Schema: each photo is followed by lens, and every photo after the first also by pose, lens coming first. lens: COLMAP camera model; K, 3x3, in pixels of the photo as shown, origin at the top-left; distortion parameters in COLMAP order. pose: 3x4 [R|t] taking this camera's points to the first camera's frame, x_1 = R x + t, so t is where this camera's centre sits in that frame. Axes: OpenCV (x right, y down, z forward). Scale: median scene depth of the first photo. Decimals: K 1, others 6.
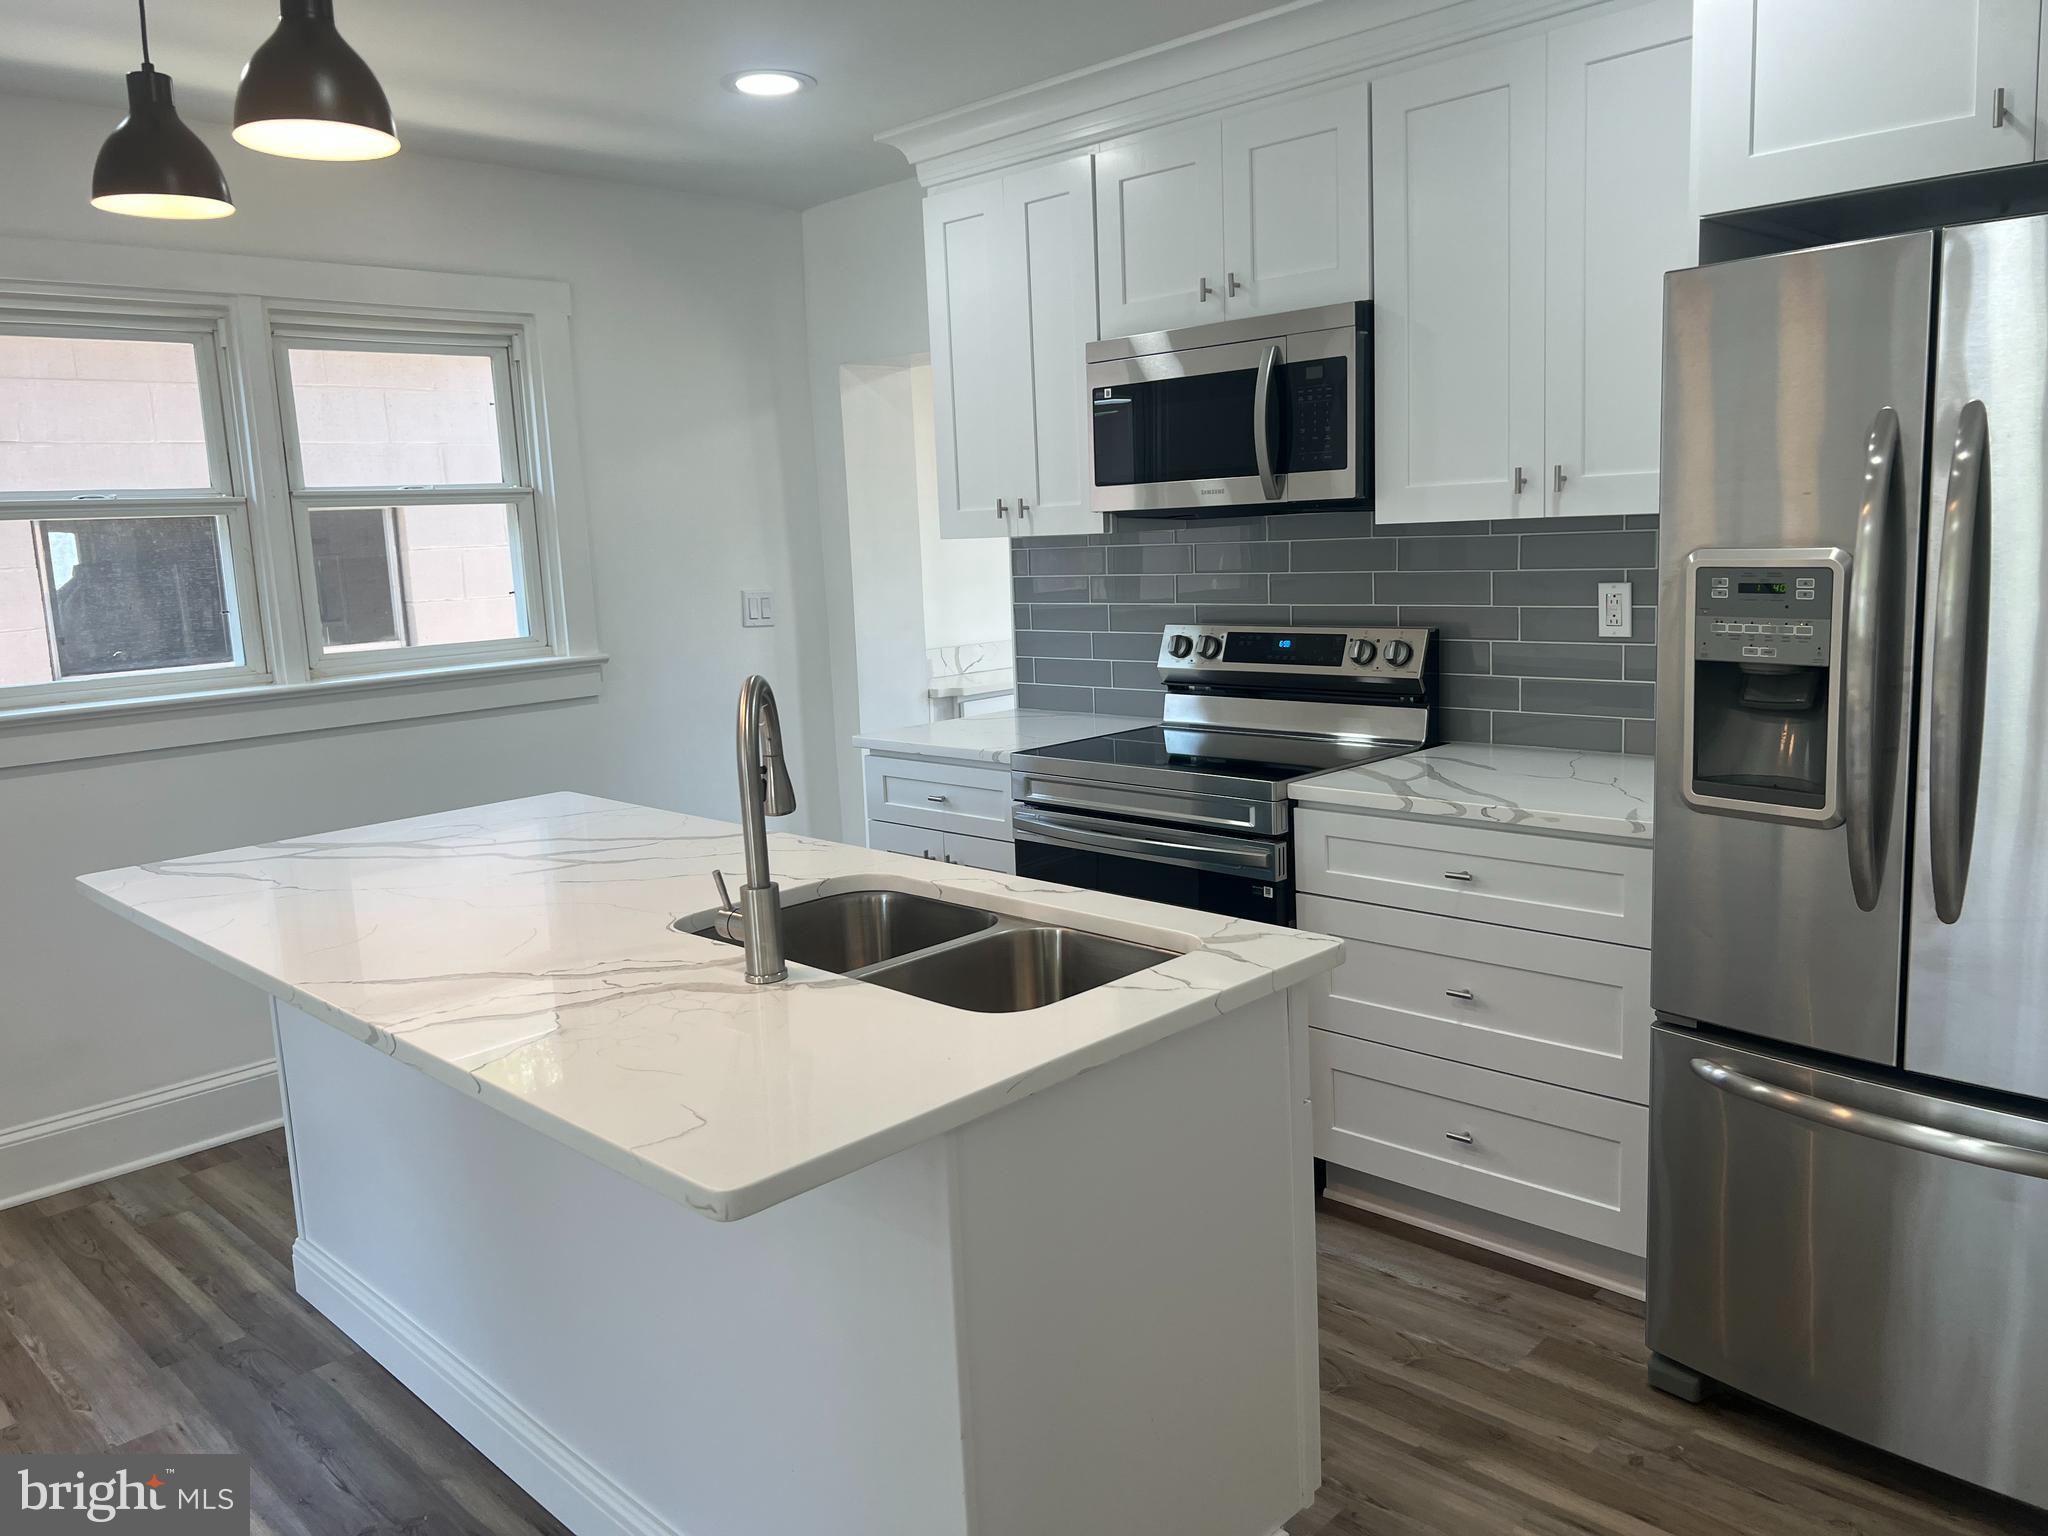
lens RADIAL K [[1555.4, 0, 1024.0], [0, 1555.4, 768.0], [0, 0, 1]] dist [0.104267, -0.144554]
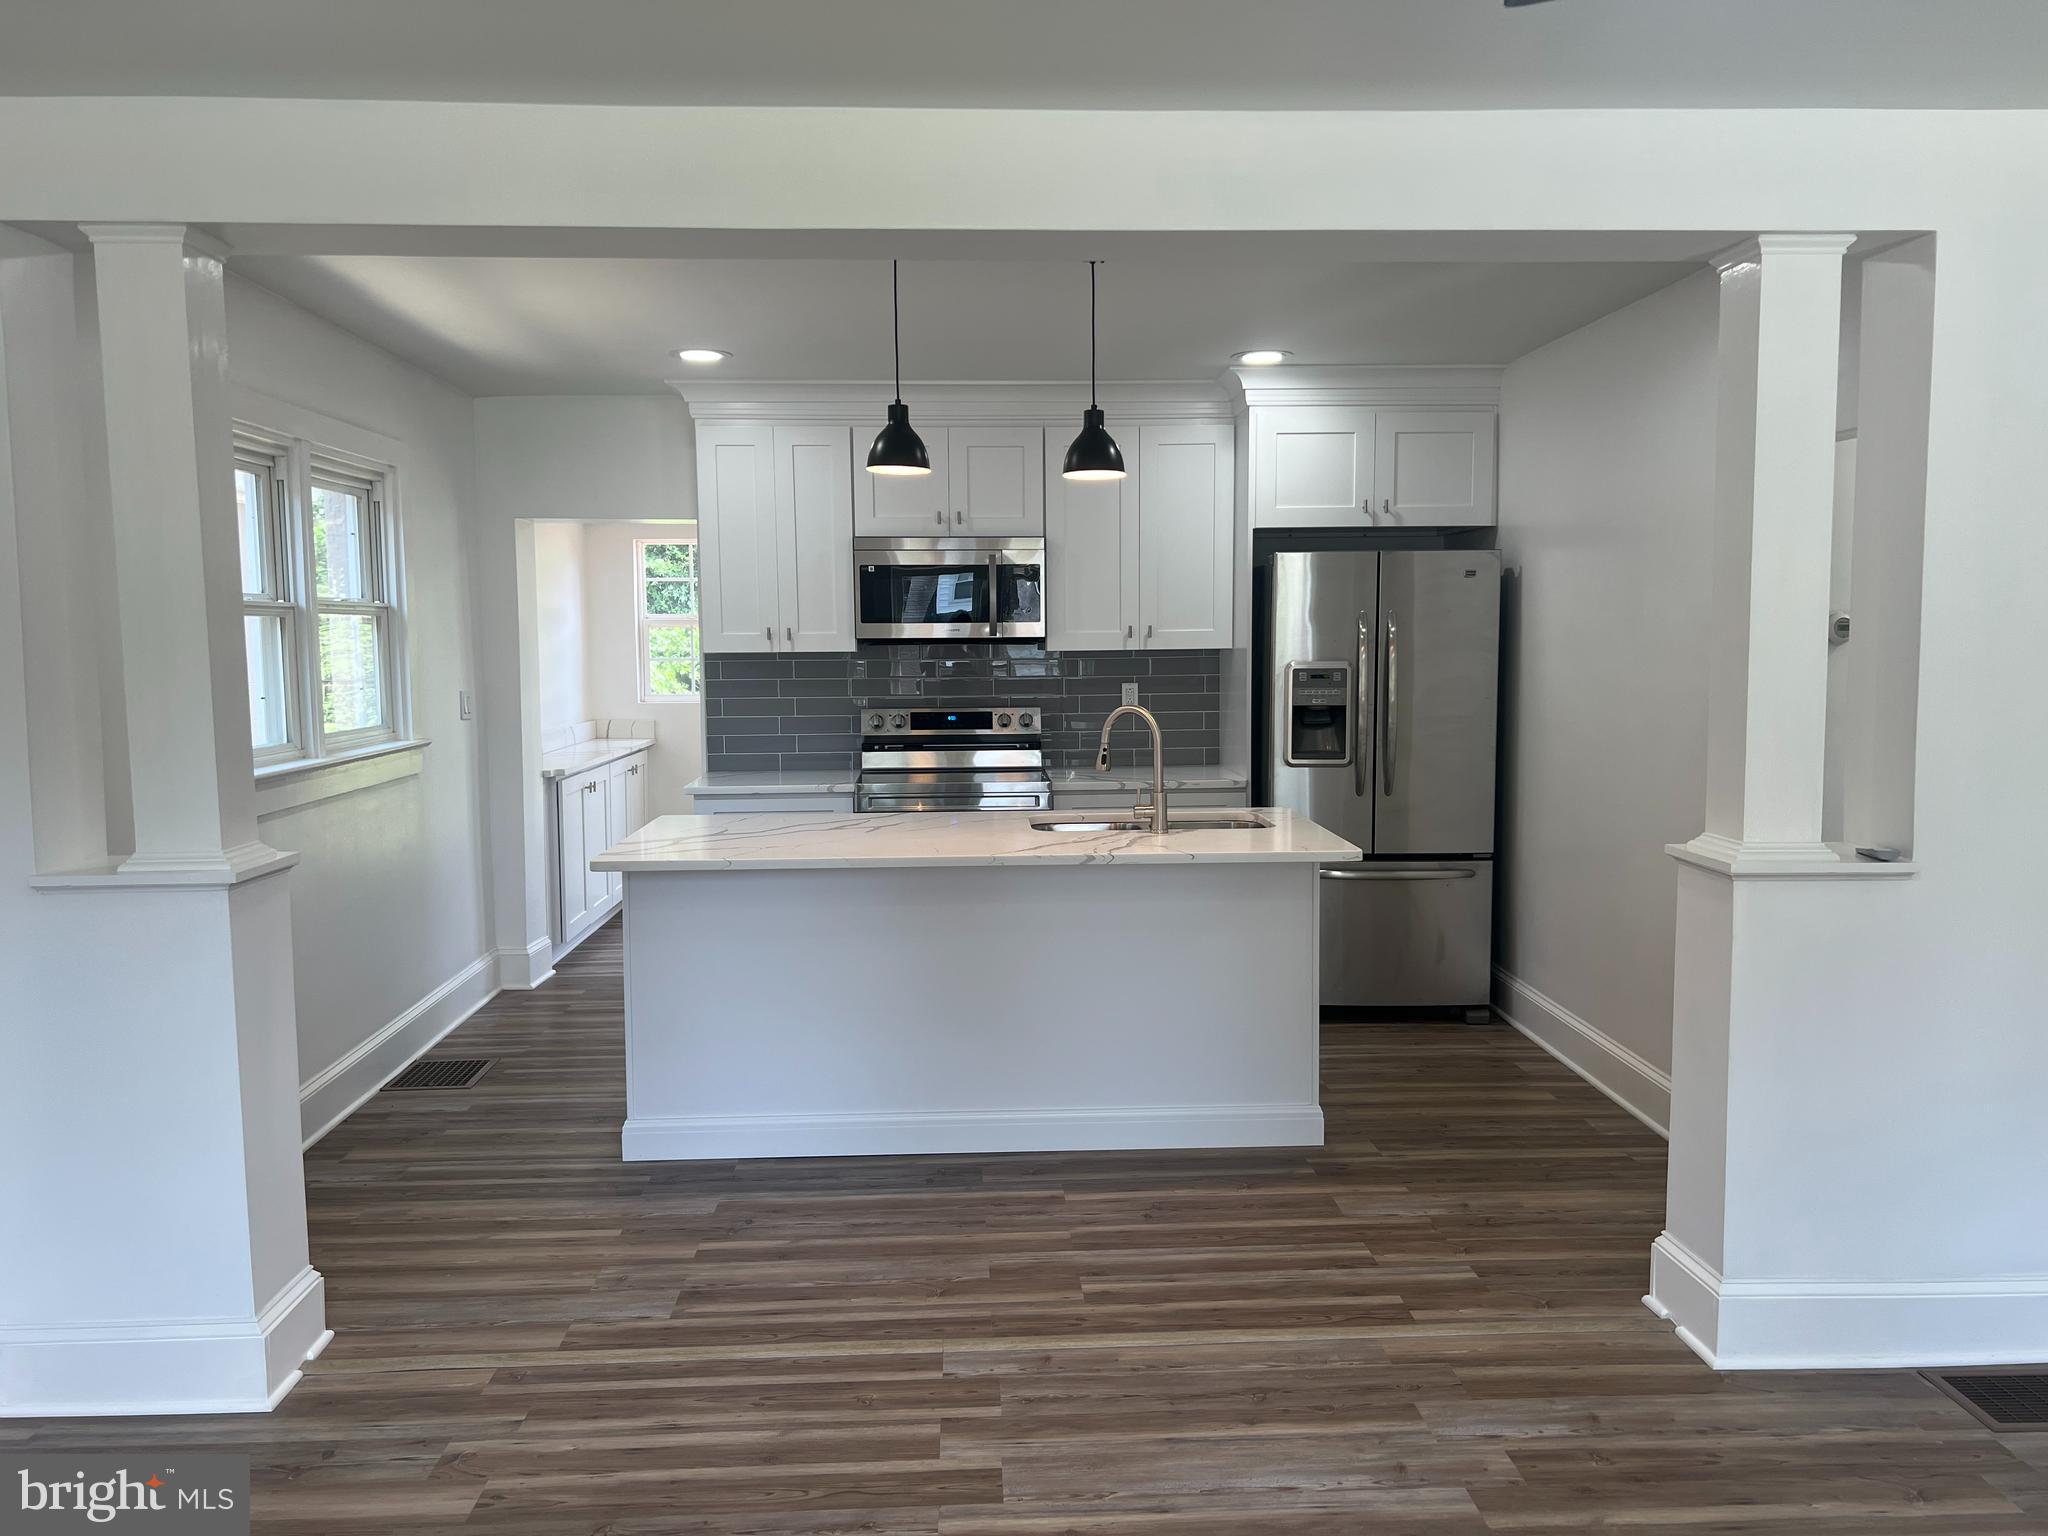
lens RADIAL K [[1555.4, 0, 1024.0], [0, 1555.4, 768.0], [0, 0, 1]] dist [0.104267, -0.144554]
pose [[0.674586, -0.025518, 0.737755, -1.203602], [0.096465, 0.993880, -0.053828, 0.087163], [-0.731866, 0.107479, 0.672919, -0.245533]]
